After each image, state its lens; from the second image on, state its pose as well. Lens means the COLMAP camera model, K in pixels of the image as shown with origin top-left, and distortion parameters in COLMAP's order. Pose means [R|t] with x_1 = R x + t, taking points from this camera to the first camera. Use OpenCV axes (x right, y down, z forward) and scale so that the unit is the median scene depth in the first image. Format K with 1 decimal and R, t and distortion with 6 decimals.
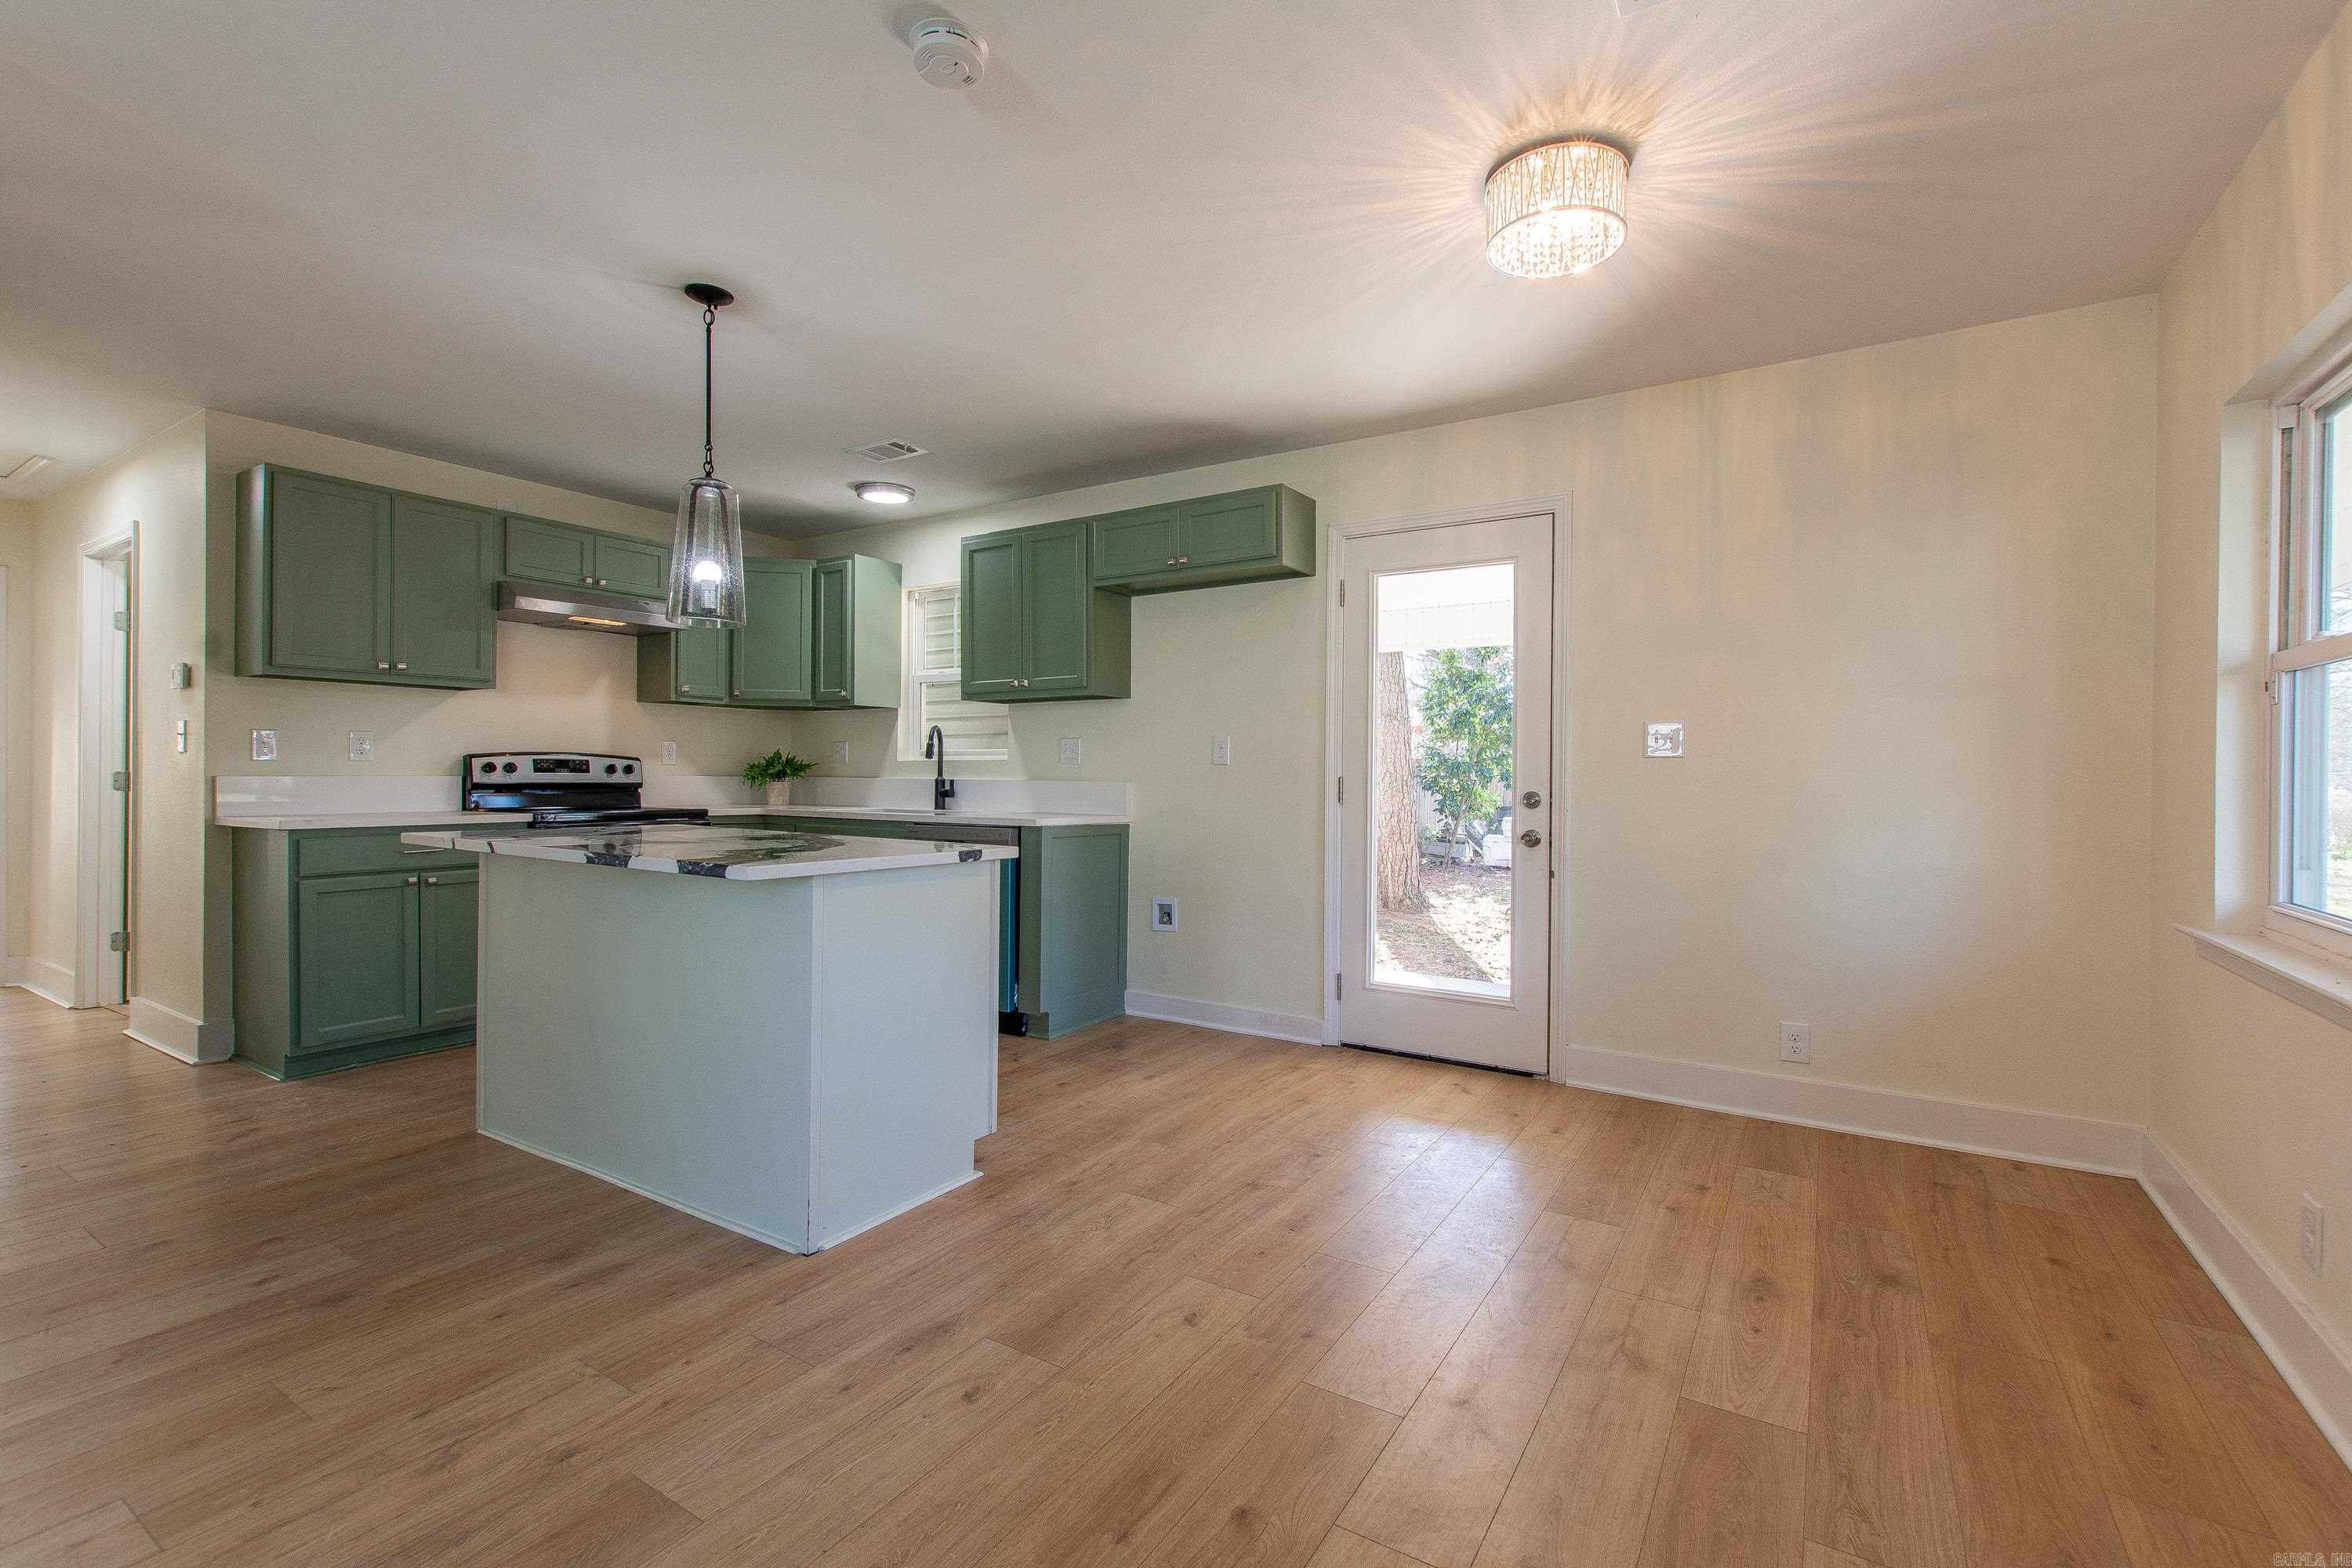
lens RADIAL K [[1023.4, 0, 1190.9], [0, 1023.4, 779.3], [0, 0, 1]] dist [0.002835, -0.002423]
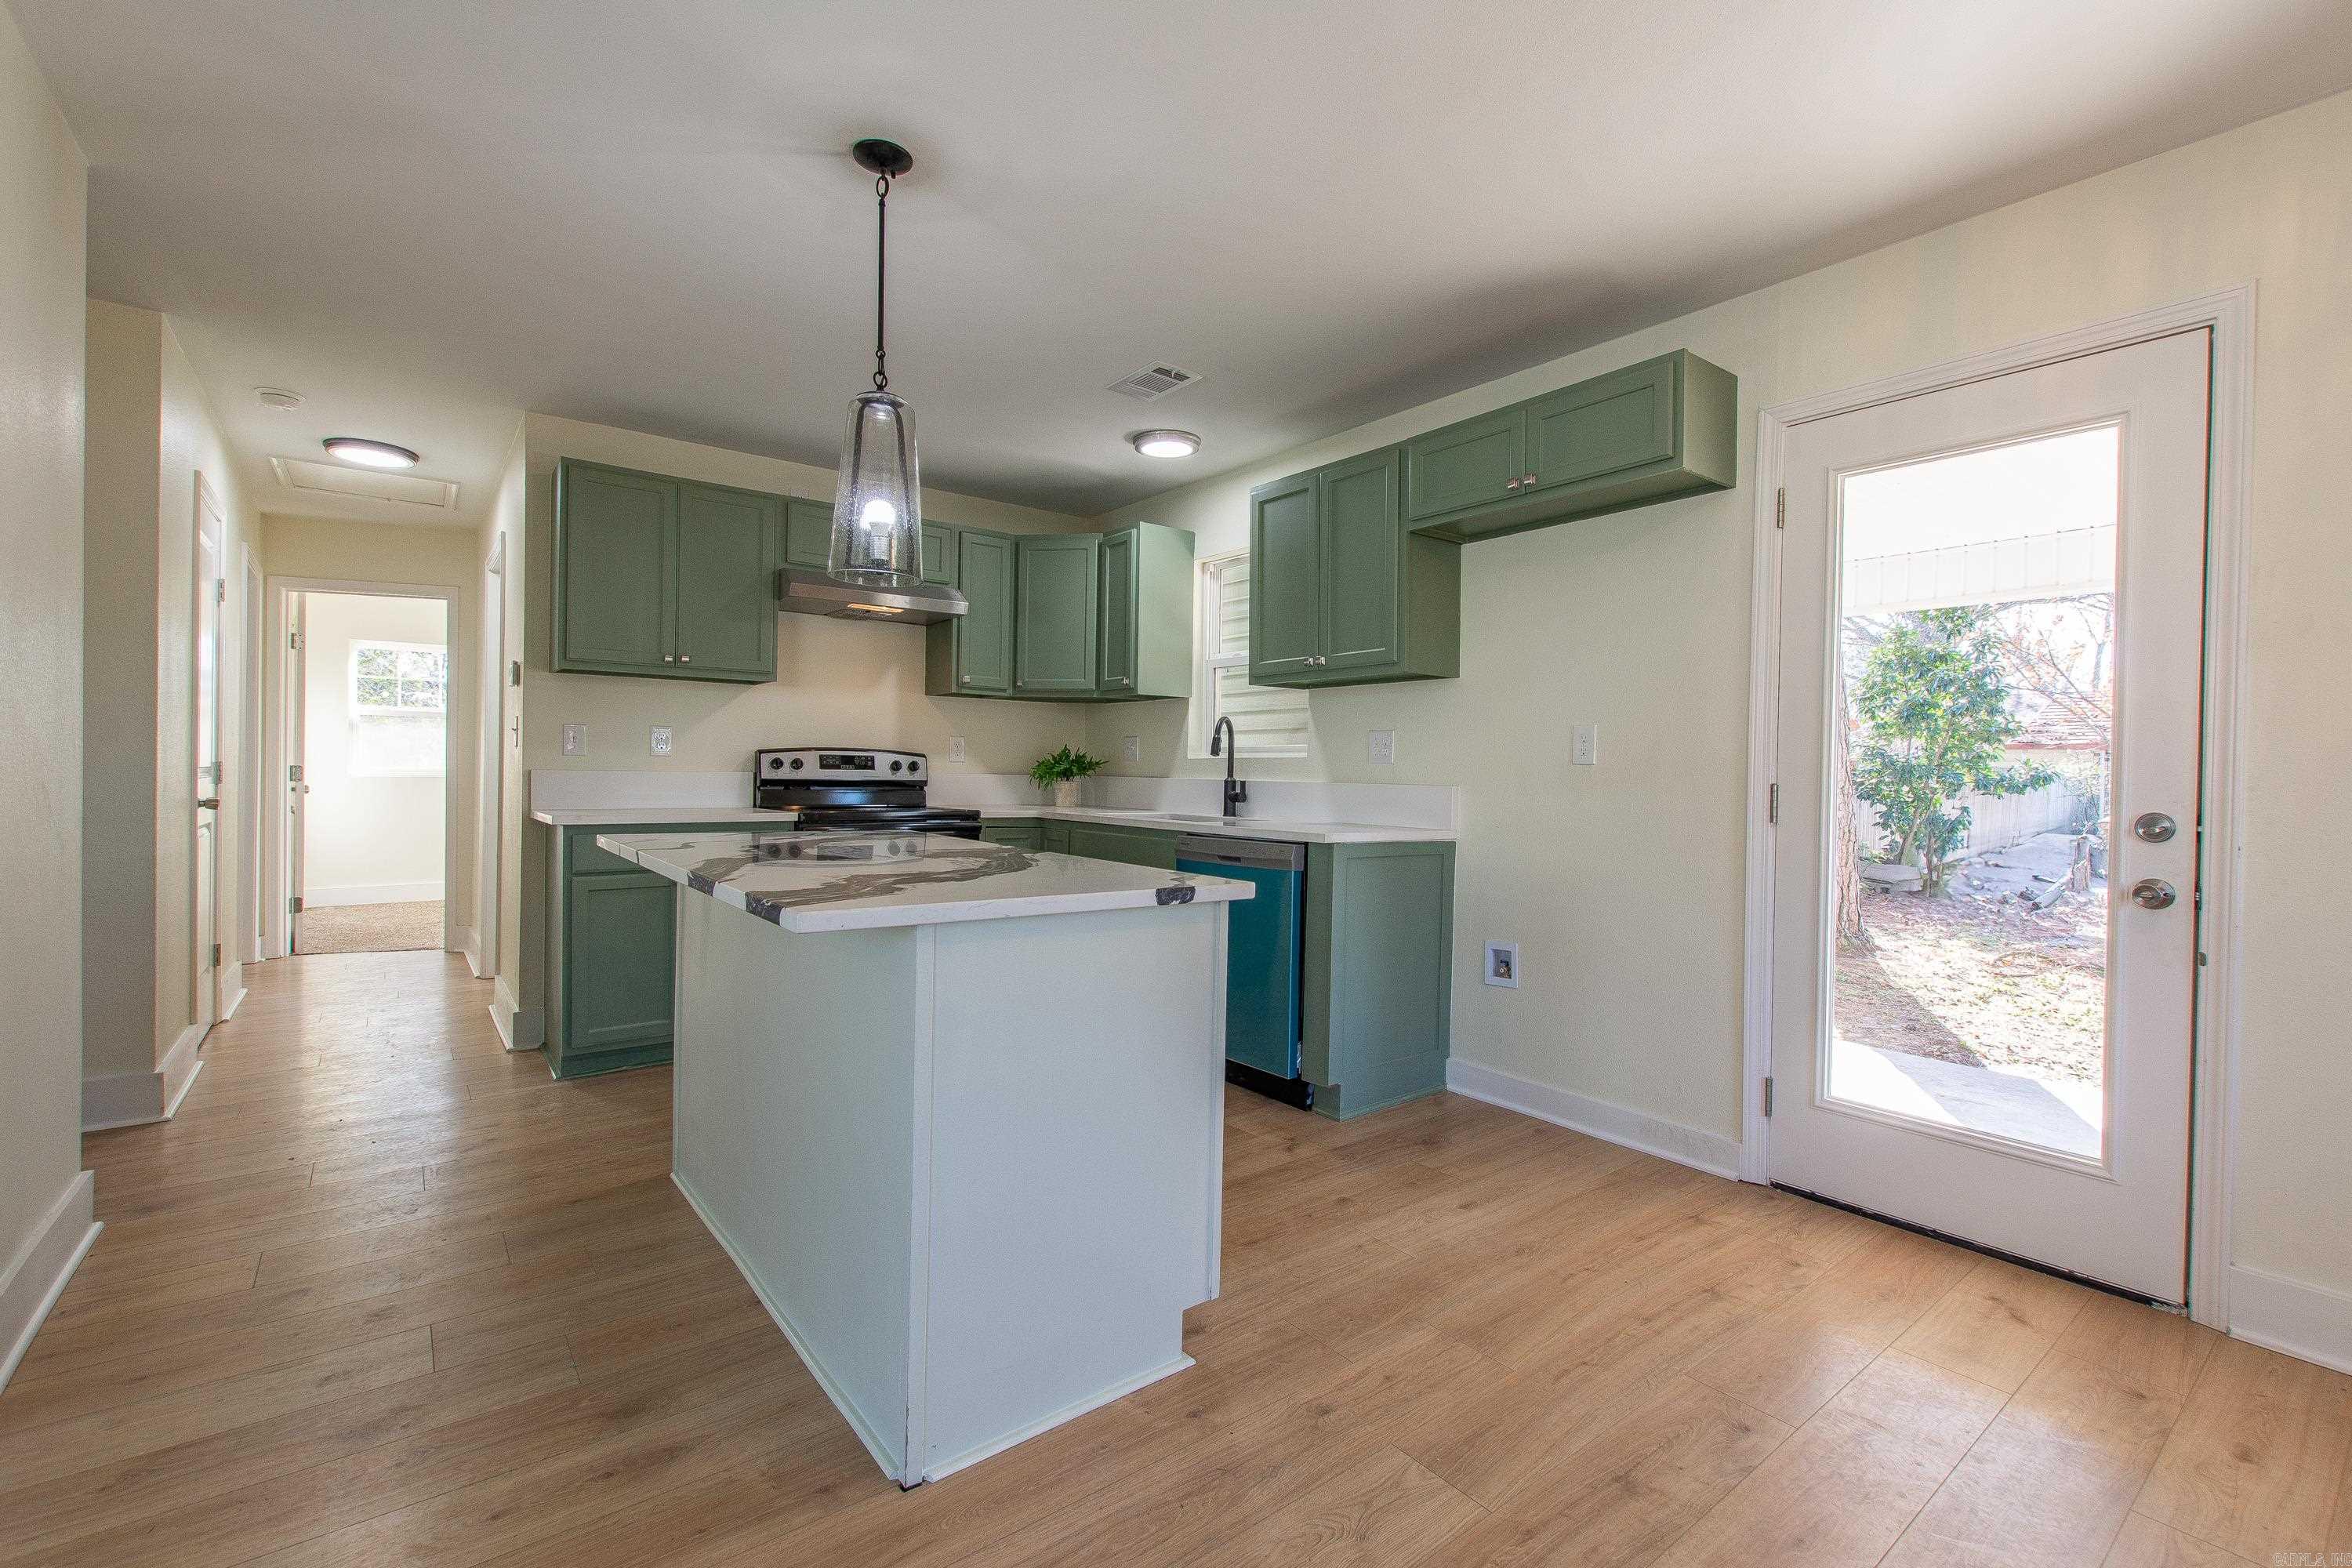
lens RADIAL K [[1023.4, 0, 1188.2], [0, 1023.4, 781.0], [0, 0, 1]] dist [0.002835, -0.002423]
pose [[0.940298, 0.010947, -0.340176, 0.013194], [-0.010612, 0.999940, 0.002845, -0.001882], [0.340187, 0.000934, 0.940357, 0.238515]]
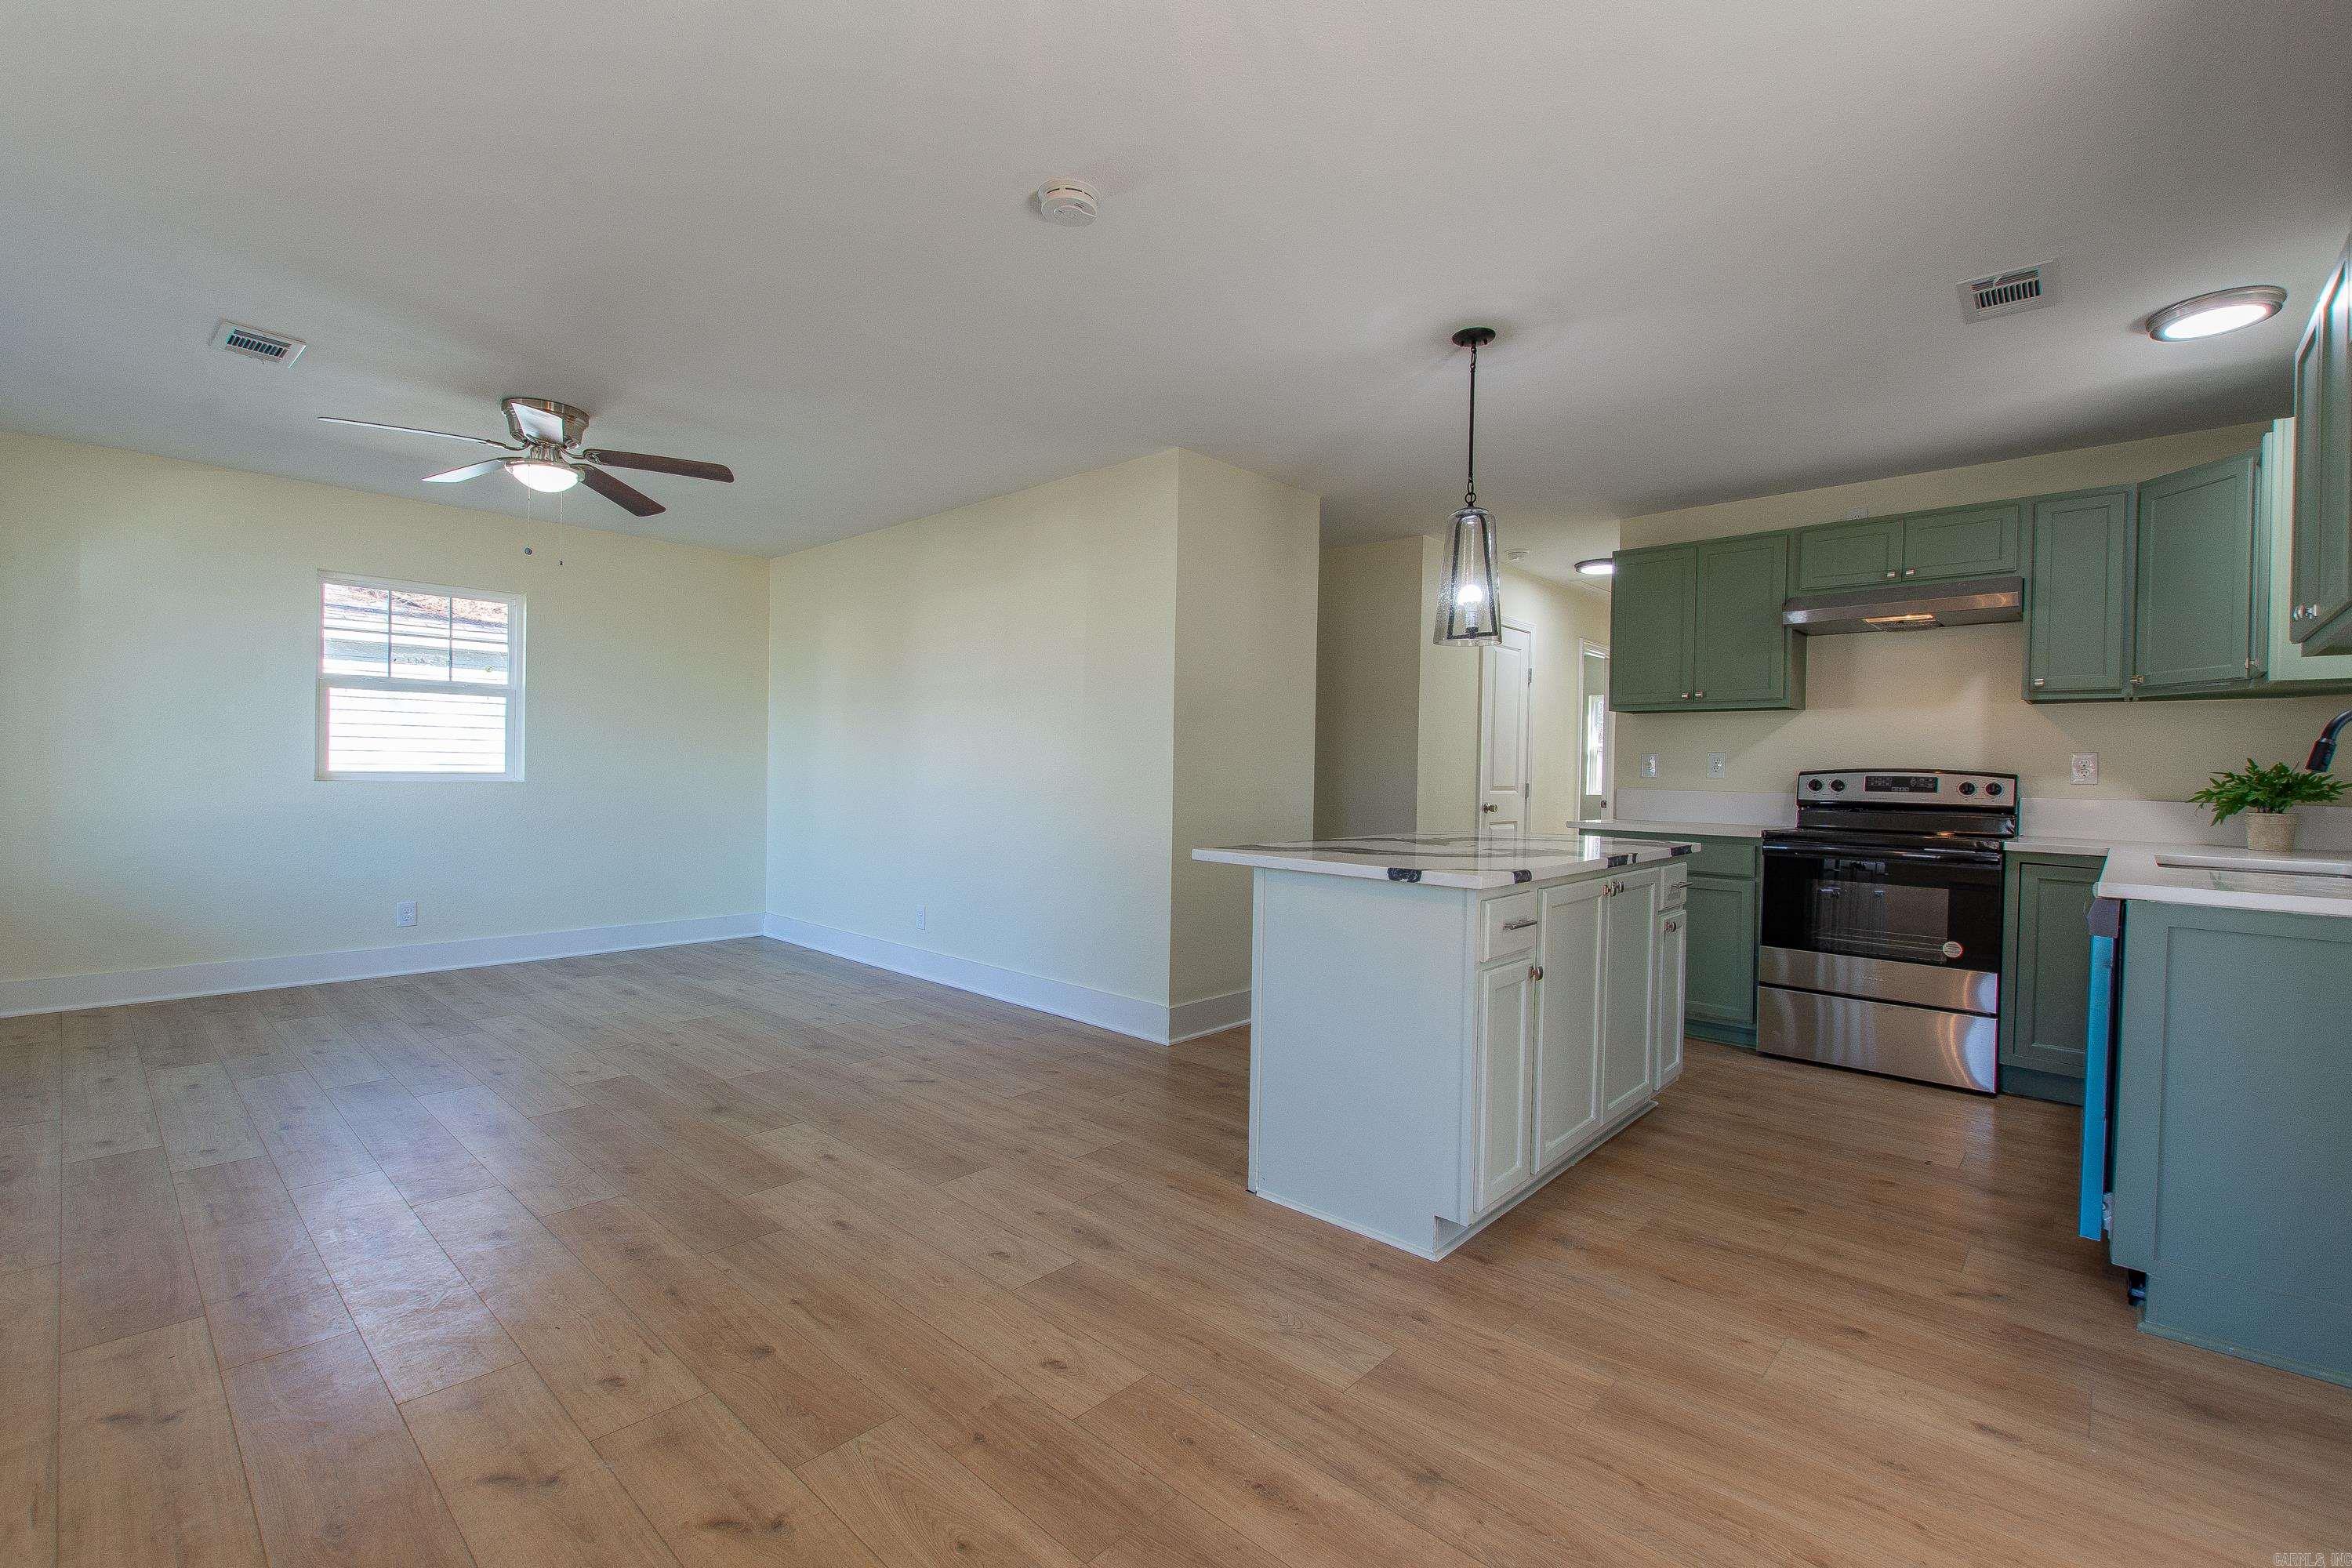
lens RADIAL K [[1023.4, 0, 1183.2], [0, 1023.4, 780.4], [0, 0, 1]] dist [0.002835, -0.002423]
pose [[-0.181775, -0.001824, -0.983338, 0.438704], [-0.026607, 0.999641, 0.003064, -0.002616], [0.982980, 0.026721, -0.181759, 0.625841]]
